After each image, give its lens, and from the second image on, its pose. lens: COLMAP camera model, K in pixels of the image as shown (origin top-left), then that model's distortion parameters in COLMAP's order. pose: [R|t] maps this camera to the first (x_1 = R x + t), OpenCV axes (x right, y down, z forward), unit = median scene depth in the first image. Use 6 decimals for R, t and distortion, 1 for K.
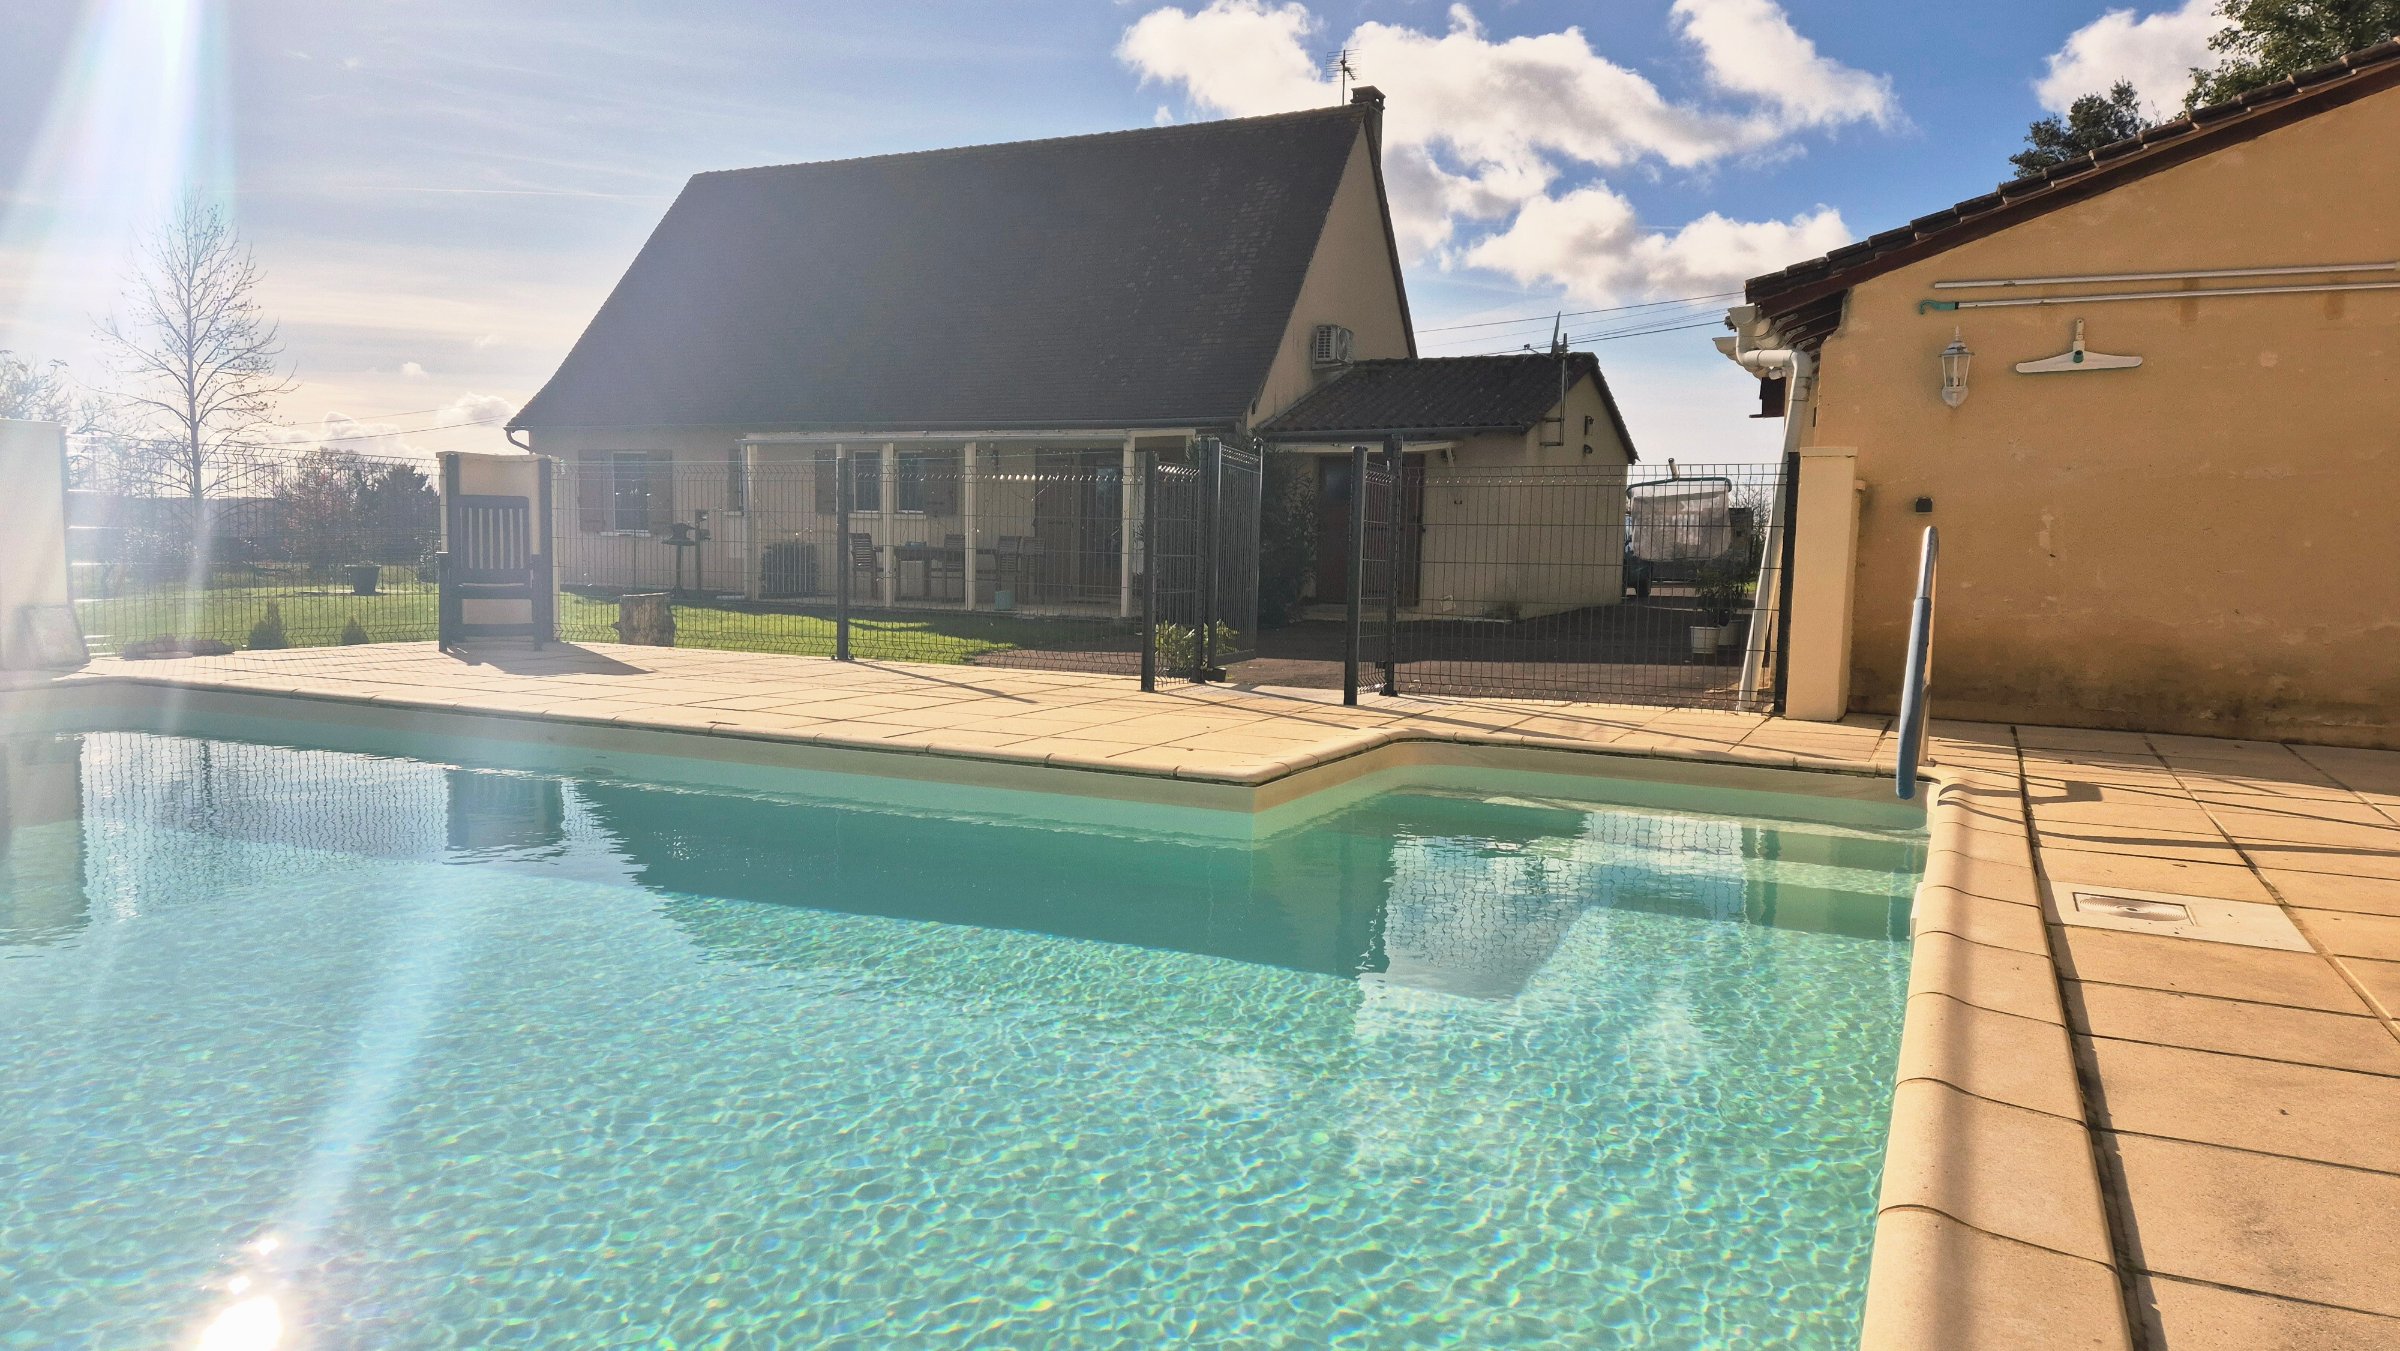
lens RADIAL K [[1602.1, 0, 1200.0], [0, 1602.1, 675.5], [0, 0, 1]] dist [0.090967, -0.048923]
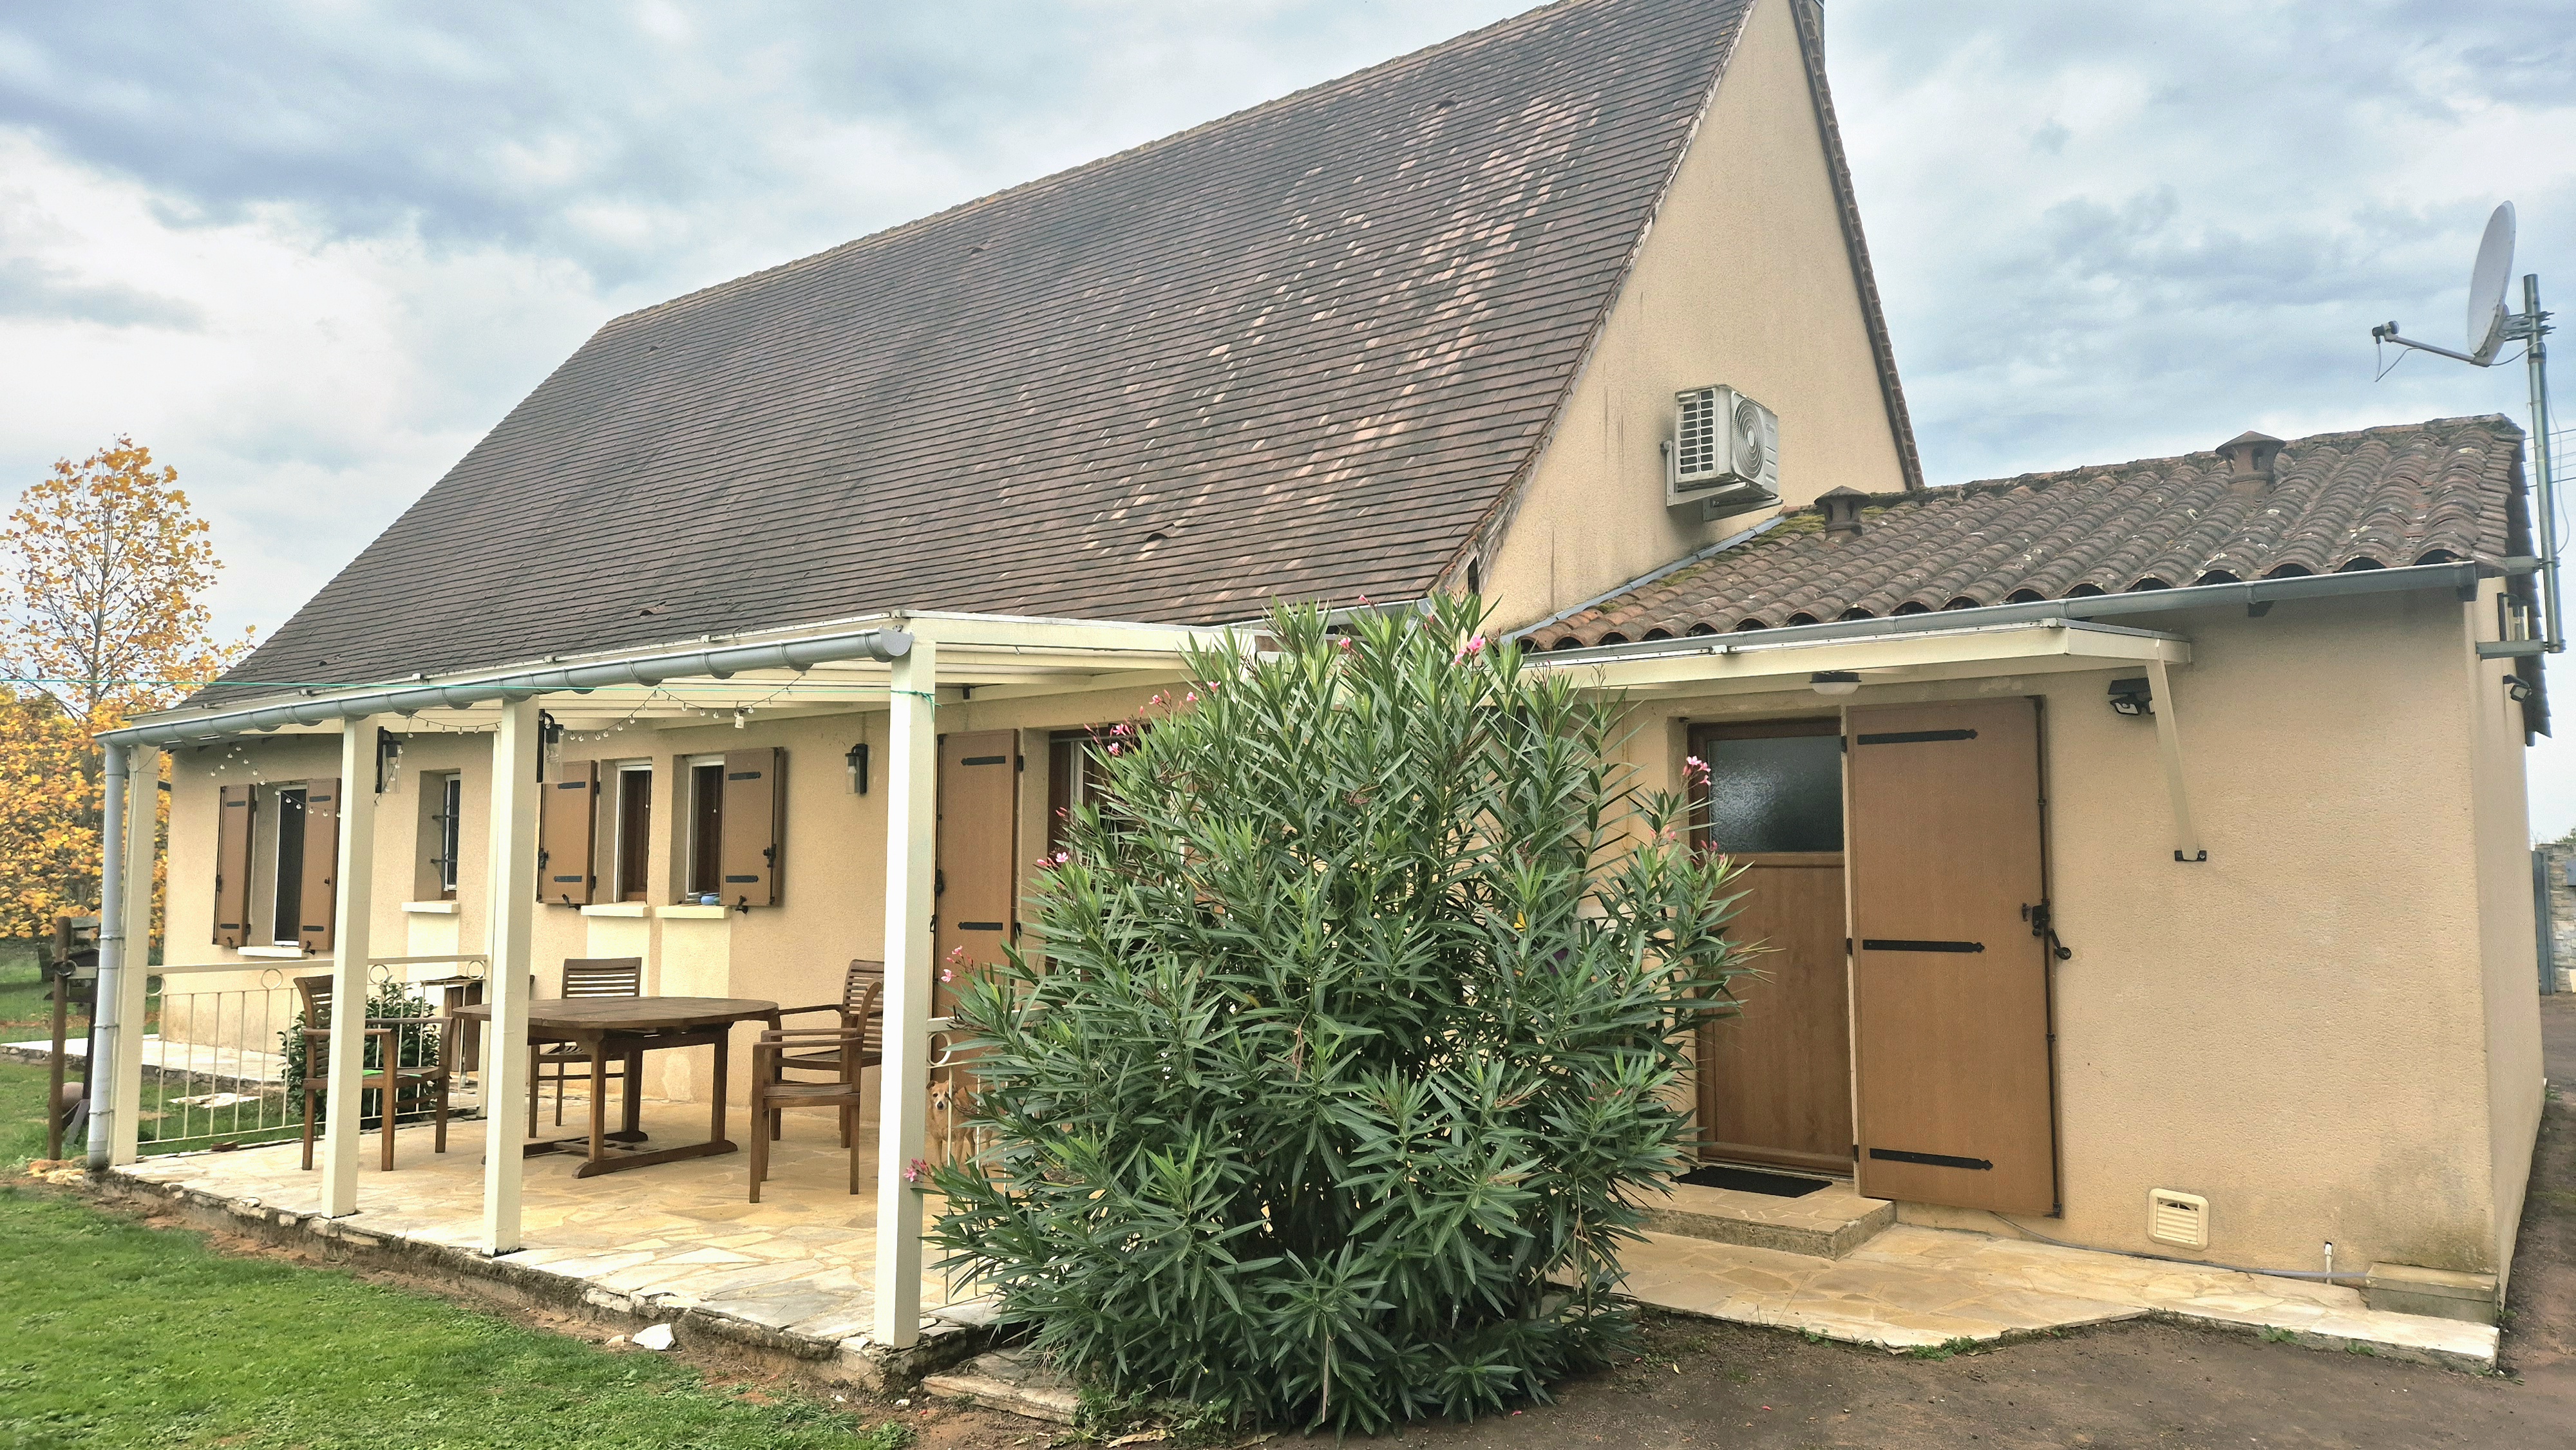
lens RADIAL K [[1719.5, 0, 1288.0], [0, 1719.5, 725.0], [0, 0, 1]] dist [0.090967, -0.048923]
pose [[0.985188, -0.046491, -0.165057, 0.042889], [0.020588, 0.987652, -0.155304, -0.071256], [0.170239, 0.149606, 0.973980, 0.553296]]
